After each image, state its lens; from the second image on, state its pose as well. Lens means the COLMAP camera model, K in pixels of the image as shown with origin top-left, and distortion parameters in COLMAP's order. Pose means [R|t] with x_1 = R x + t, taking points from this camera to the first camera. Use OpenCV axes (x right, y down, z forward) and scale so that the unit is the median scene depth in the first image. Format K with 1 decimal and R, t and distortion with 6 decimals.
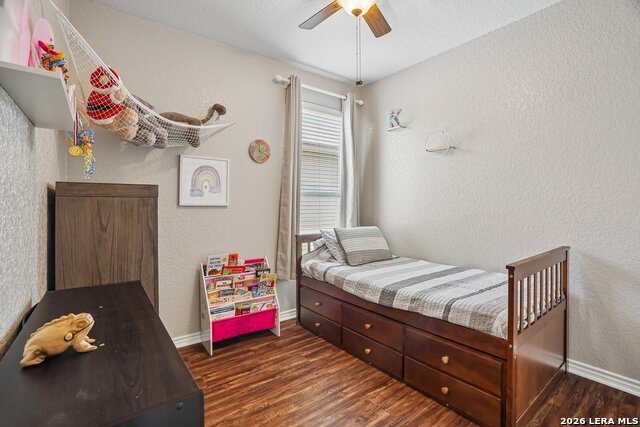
lens RADIAL K [[296.4, 0, 321.6], [0, 296.4, 206.6], [0, 0, 1]] dist [-0.044276, 0.010966]
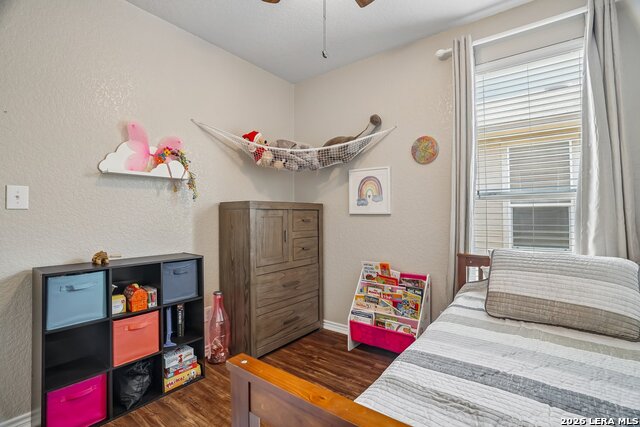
lens RADIAL K [[296.4, 0, 319.1], [0, 296.4, 212.5], [0, 0, 1]] dist [-0.044276, 0.010966]
pose [[0.269187, -0.007933, -0.963055, 0.588763], [0.000181, 0.999966, -0.008186, 0.000313], [0.963088, 0.002029, 0.269180, 0.533283]]
